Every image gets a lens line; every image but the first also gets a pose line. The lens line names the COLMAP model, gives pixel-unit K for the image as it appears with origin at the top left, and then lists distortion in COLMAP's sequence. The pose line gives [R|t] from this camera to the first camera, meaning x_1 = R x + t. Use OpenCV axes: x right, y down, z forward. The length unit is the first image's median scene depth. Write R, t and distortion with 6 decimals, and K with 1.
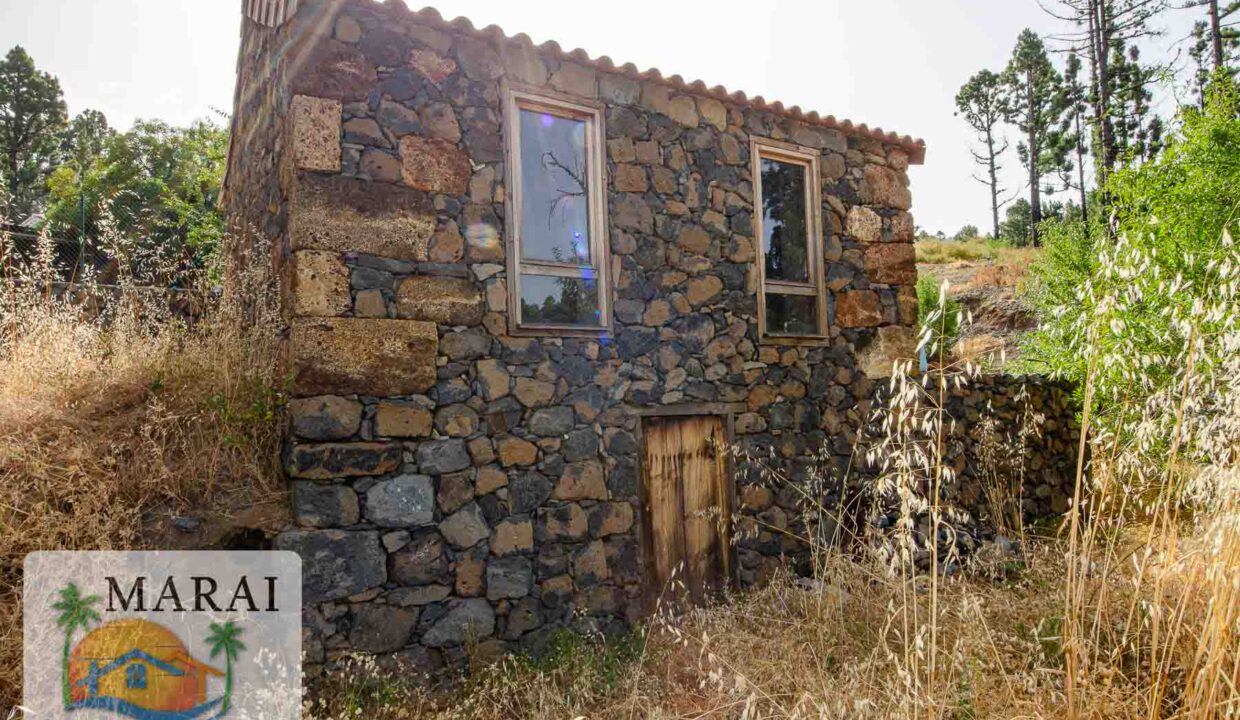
lens RADIAL K [[736.6, 0, 620.0], [0, 736.6, 360.0], [0, 0, 1]] dist [0.028229, -0.030160]
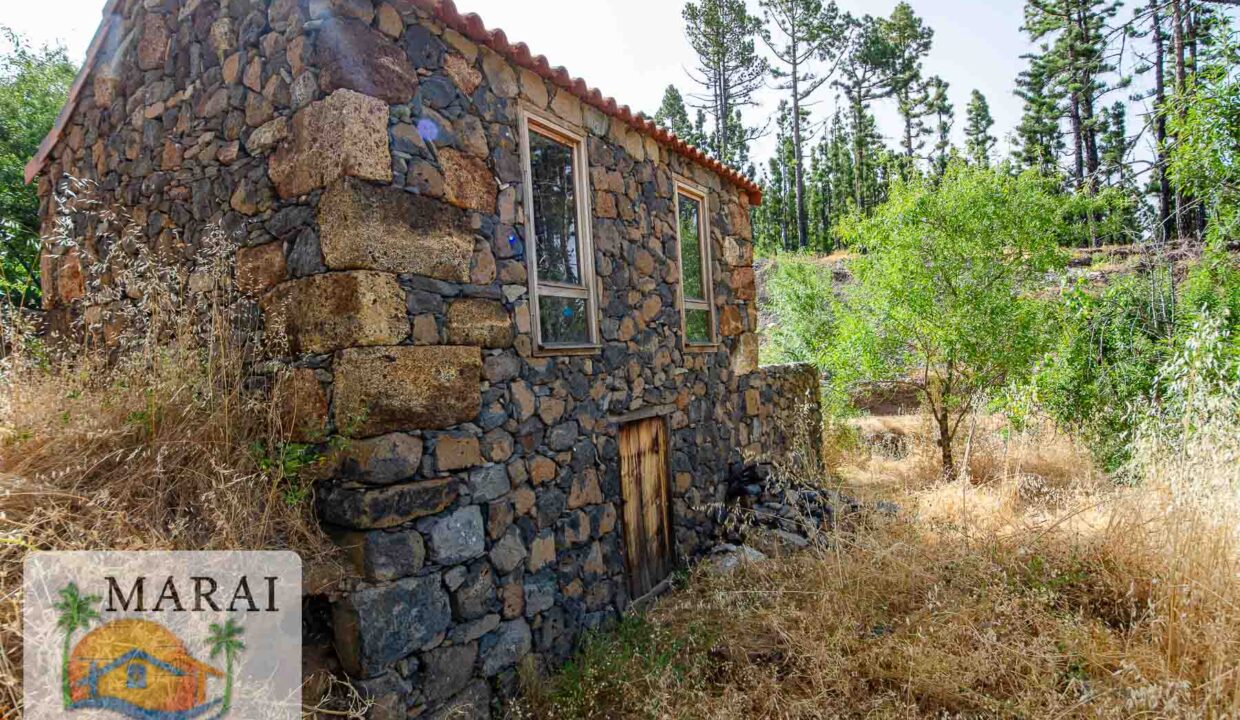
lens RADIAL K [[632.1, 0, 620.0], [0, 632.1, 360.0], [0, 0, 1]] dist [0.011868, -0.000640]
pose [[0.900930, -0.020577, 0.433477, -0.420462], [0.003562, 0.999192, 0.040027, -0.062740], [-0.433951, -0.034518, 0.900275, 0.164219]]
